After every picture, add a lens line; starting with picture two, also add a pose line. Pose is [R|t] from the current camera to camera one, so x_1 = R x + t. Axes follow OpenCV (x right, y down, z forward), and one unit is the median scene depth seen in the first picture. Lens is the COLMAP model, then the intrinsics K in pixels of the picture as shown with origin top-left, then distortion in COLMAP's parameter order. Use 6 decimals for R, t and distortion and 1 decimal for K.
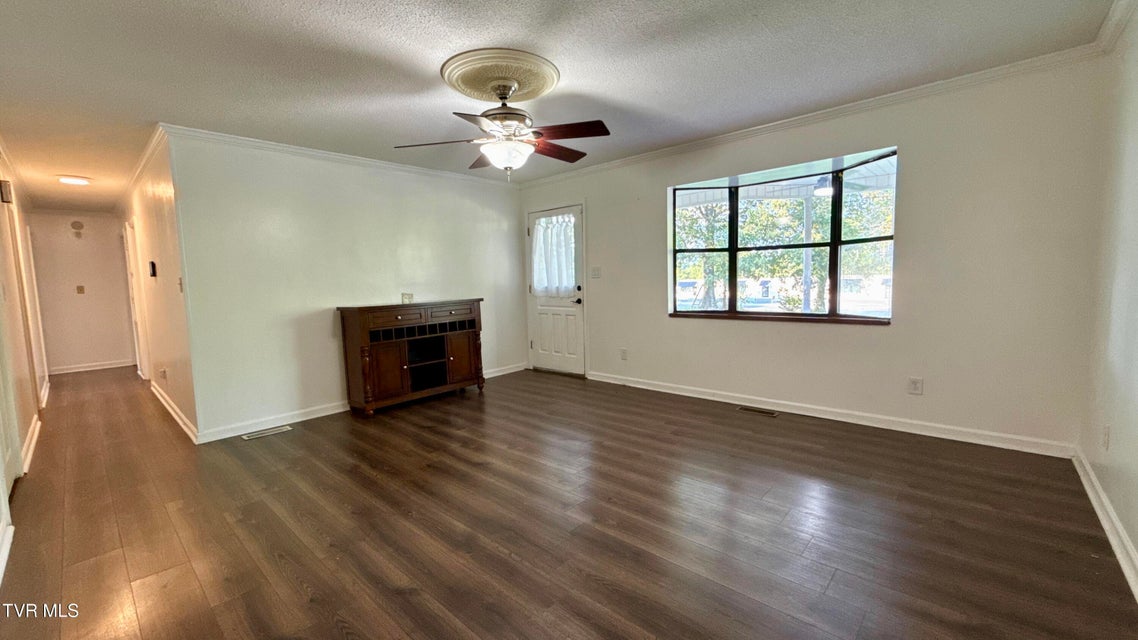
lens RADIAL K [[453.8, 0, 568.4], [0, 453.8, 322.0], [0, 0, 1]] dist [0.000279, -0.000370]
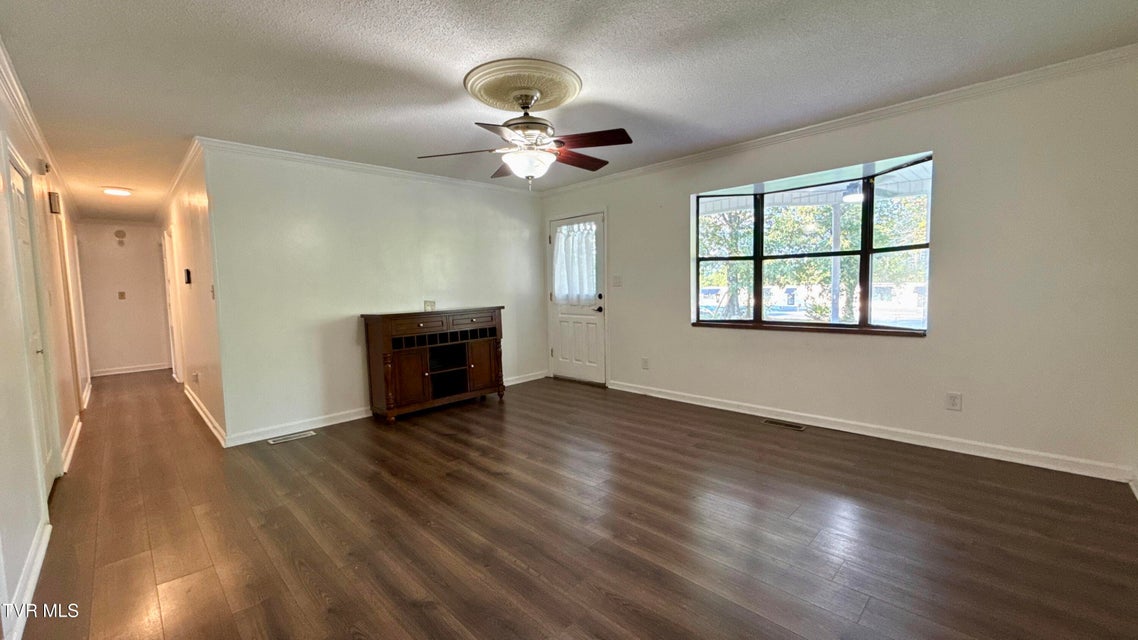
lens RADIAL K [[453.8, 0, 568.4], [0, 453.8, 322.0], [0, 0, 1]] dist [0.000279, -0.000370]
pose [[0.998909, 0.006806, -0.046204, 0.000510], [-0.007474, 0.999870, -0.014304, -0.005506], [0.046101, 0.014633, 0.998830, 0.009151]]
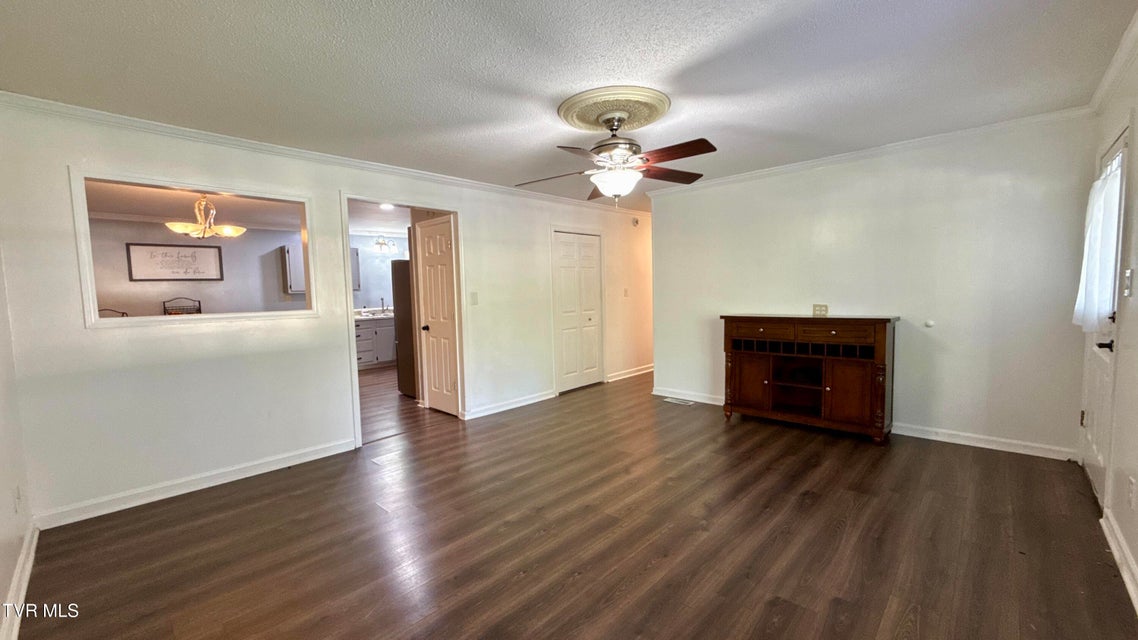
lens RADIAL K [[453.8, 0, 568.4], [0, 453.8, 322.0], [0, 0, 1]] dist [0.000279, -0.000370]
pose [[-0.017876, 0.102676, -0.994554, 0.749579], [-0.070581, 0.992102, 0.103692, -0.123261], [0.997346, 0.072050, -0.010488, 0.745829]]
